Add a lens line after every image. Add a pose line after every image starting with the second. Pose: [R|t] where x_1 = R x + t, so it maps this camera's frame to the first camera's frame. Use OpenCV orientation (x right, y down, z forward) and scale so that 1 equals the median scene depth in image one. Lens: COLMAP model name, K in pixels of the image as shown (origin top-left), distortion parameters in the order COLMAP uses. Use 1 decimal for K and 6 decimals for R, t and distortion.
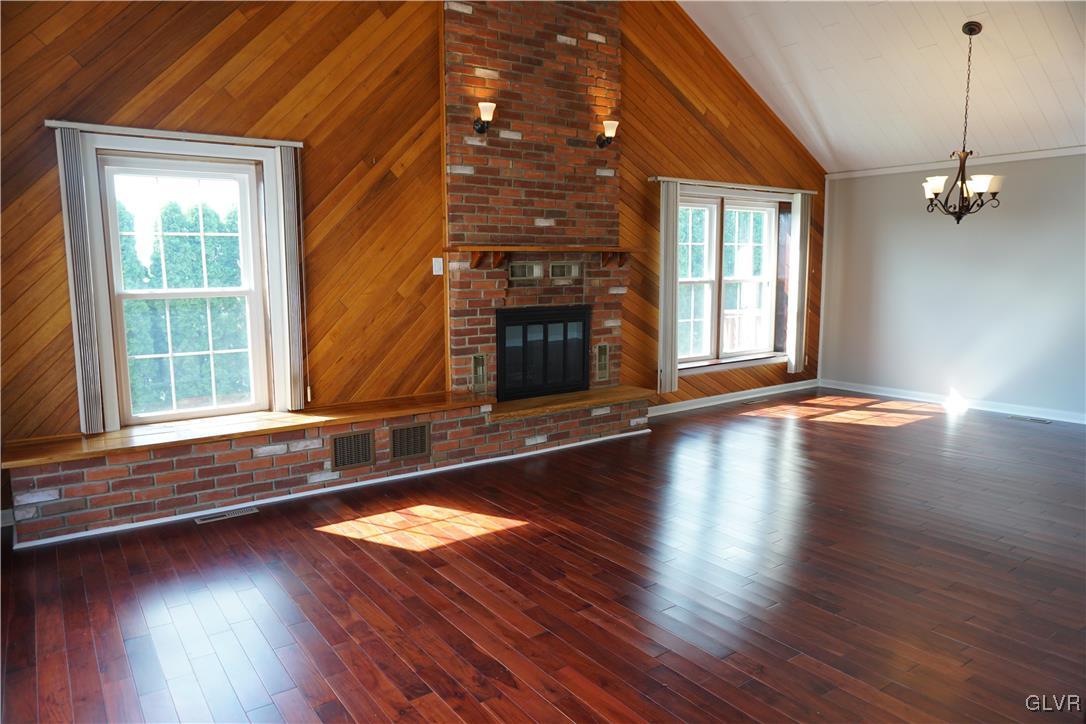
lens RADIAL K [[719.9, 0, 541.0], [0, 719.9, 365.5], [0, 0, 1]] dist [-0.050911, 0.034197]
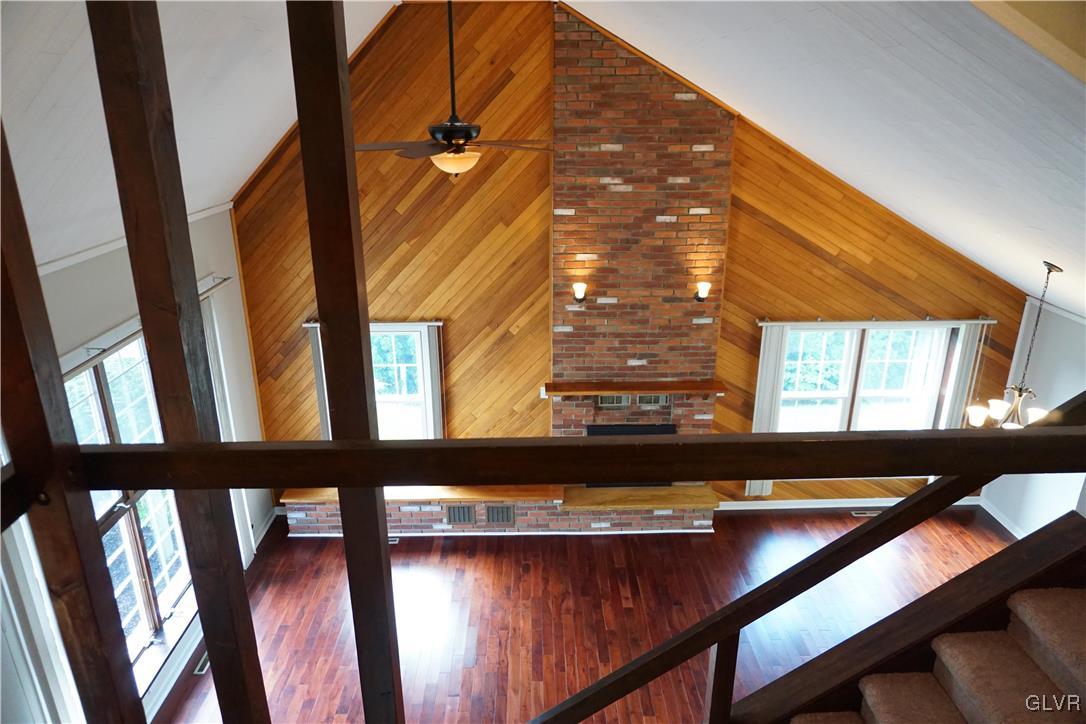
lens RADIAL K [[719.9, 0, 541.0], [0, 719.9, 365.5], [0, 0, 1]] dist [-0.050911, 0.034197]
pose [[0.820678, 0.200409, -0.535093, 0.572062], [-0.077004, 0.966722, 0.243965, -0.515615], [0.566179, -0.159012, 0.808800, -0.118772]]
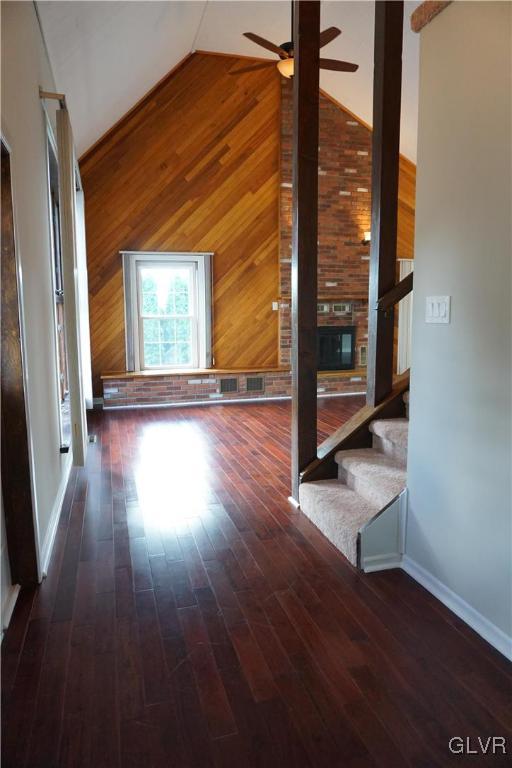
lens RADIAL K [[509.1, 0, 256.0], [0, 509.1, 384.0], [0, 0, 1]] dist [-0.050911, 0.034197]
pose [[0.944781, 0.047174, -0.324290, 0.297912], [-0.043708, 0.998883, 0.017969, 0.067835], [0.324776, -0.002803, 0.945787, -0.443865]]
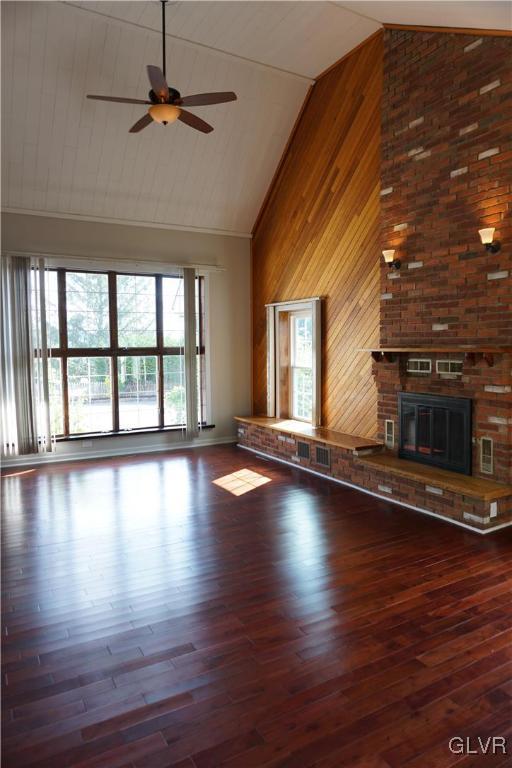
lens RADIAL K [[509.1, 0, 256.0], [0, 509.1, 384.0], [0, 0, 1]] dist [-0.050911, 0.034197]
pose [[-0.097619, 0.089602, -0.991182, 0.957043], [-0.121399, 0.987429, 0.101219, -0.161613], [0.987792, 0.130210, -0.085515, 0.819584]]
